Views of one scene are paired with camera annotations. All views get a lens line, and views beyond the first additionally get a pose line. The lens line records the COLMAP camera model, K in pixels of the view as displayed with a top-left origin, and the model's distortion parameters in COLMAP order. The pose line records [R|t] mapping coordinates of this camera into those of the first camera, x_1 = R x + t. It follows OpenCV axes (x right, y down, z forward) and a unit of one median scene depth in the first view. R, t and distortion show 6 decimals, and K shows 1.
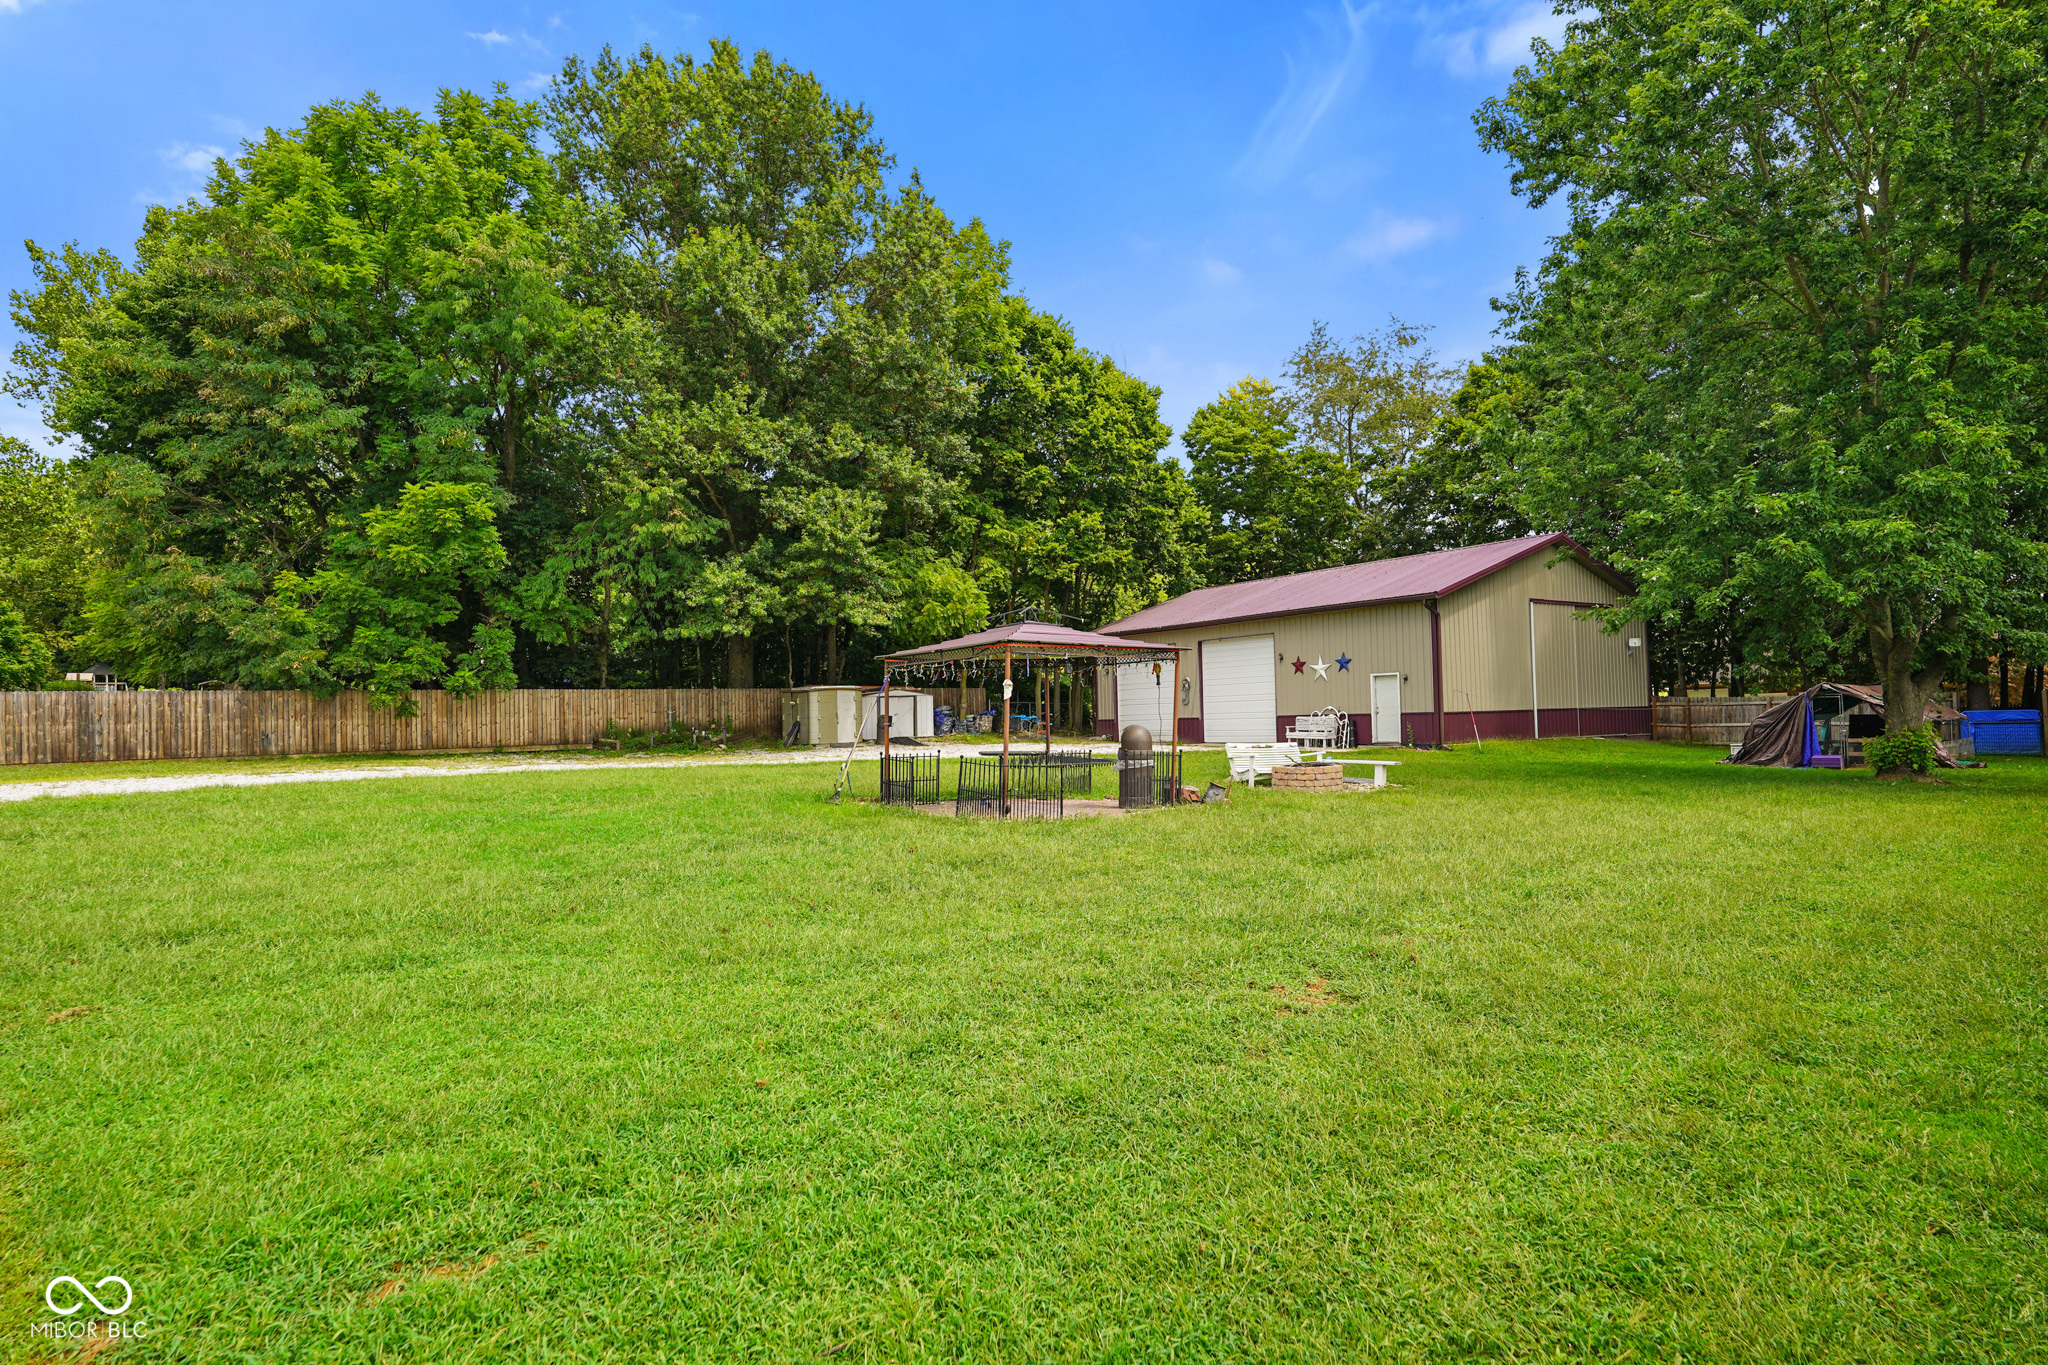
lens RADIAL K [[1112.7, 0, 1024.0], [0, 1112.7, 682.5], [0, 0, 1]] dist [-0.028377, 0.000040]
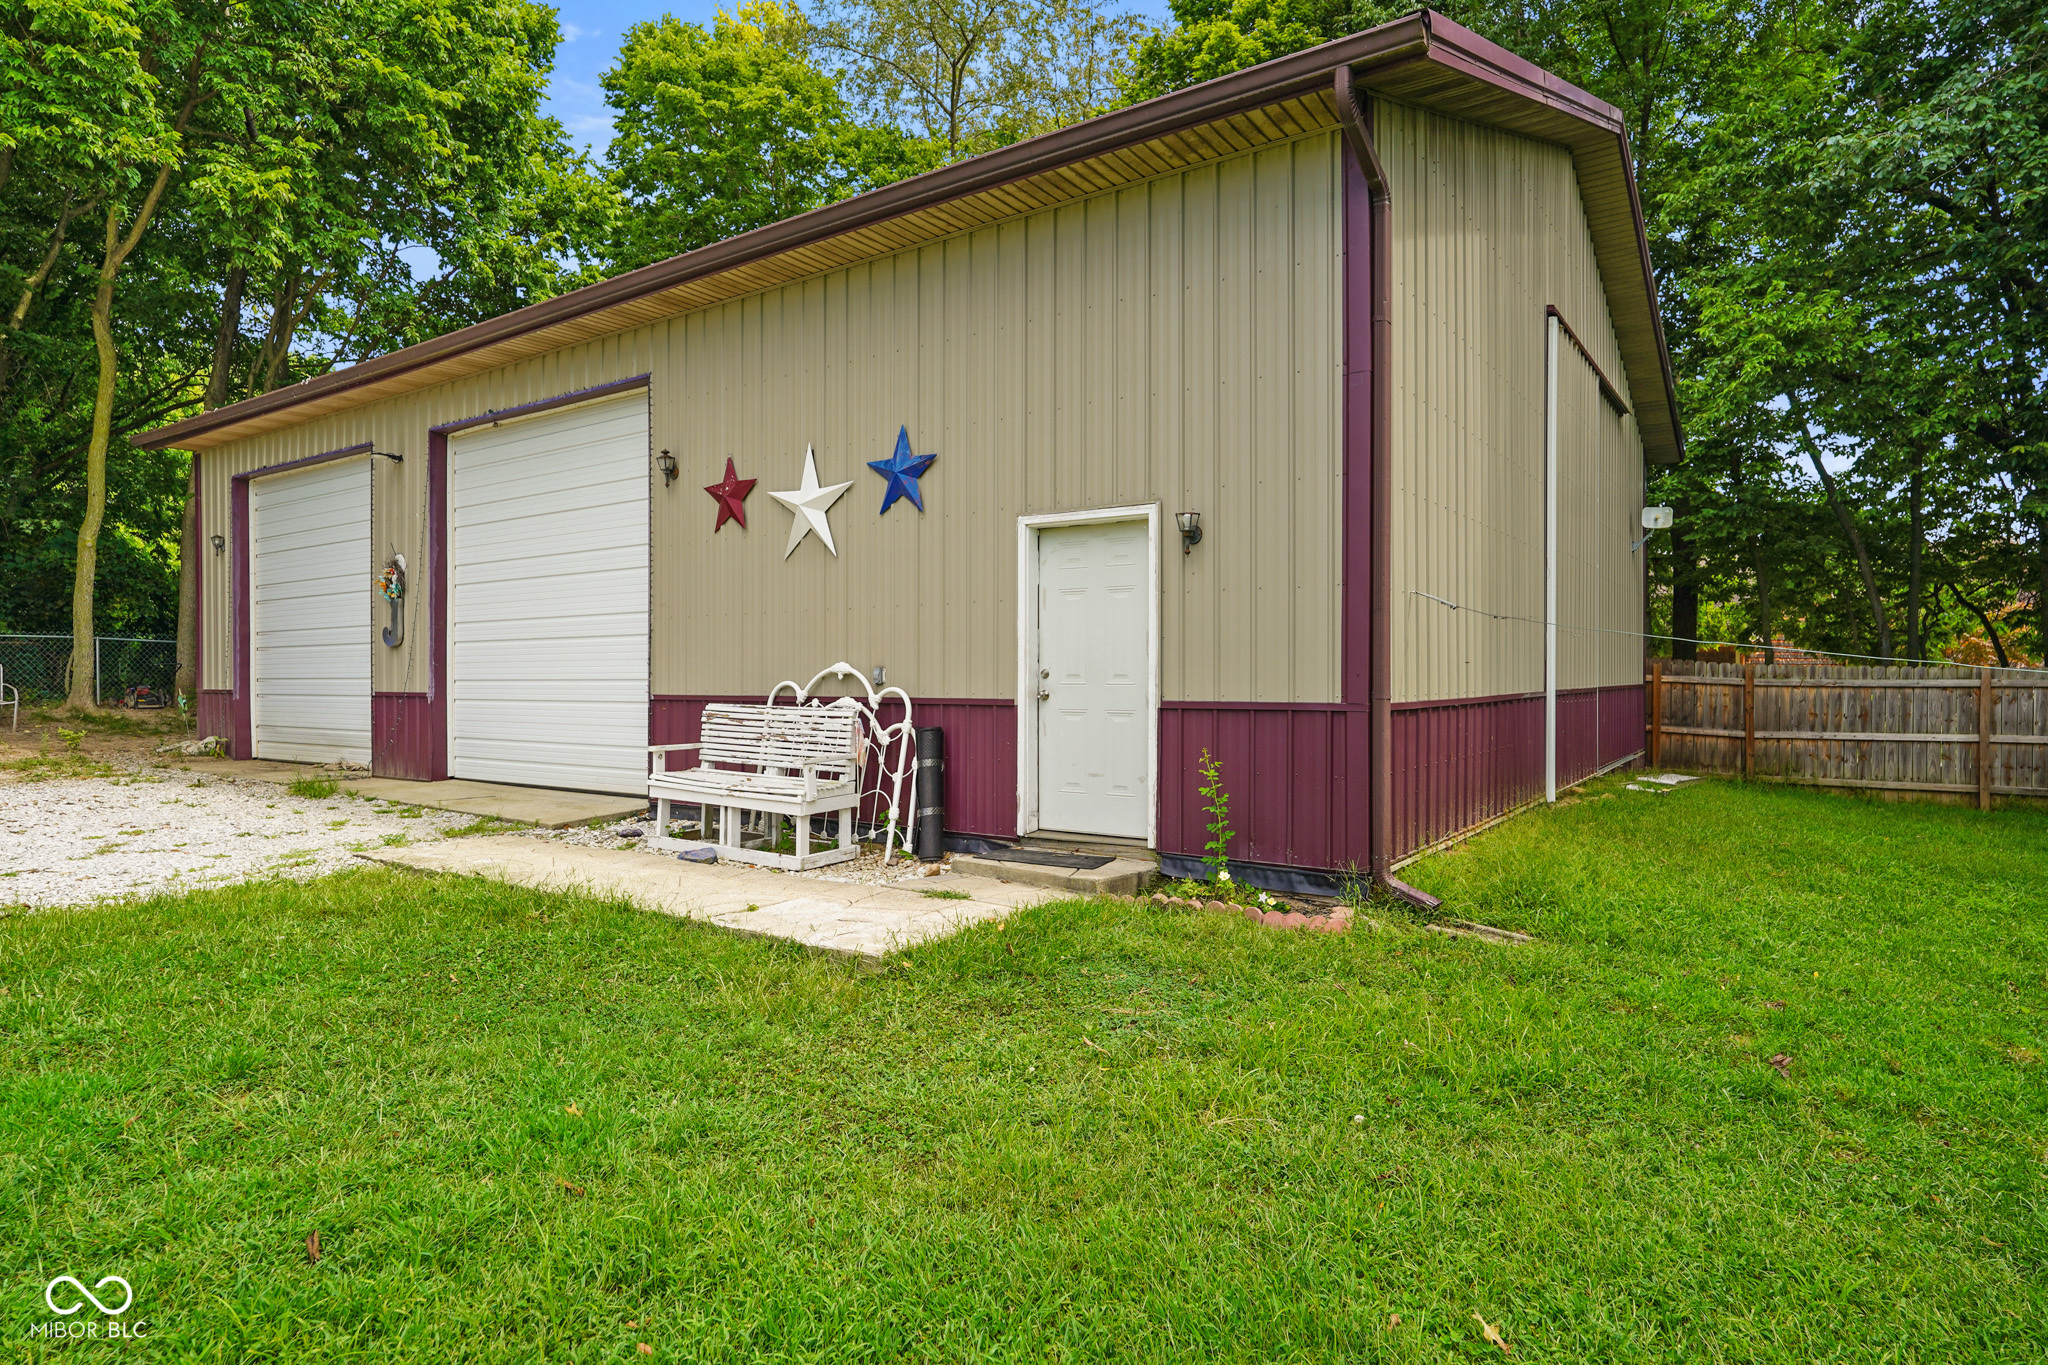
lens RADIAL K [[1112.7, 0, 1024.0], [0, 1112.7, 682.5], [0, 0, 1]] dist [-0.028377, 0.000040]
pose [[0.934290, 0.018913, 0.356013, 0.231491], [-0.032609, 0.998939, 0.032510, 0.016922], [-0.355021, -0.041983, 0.933915, 0.778547]]
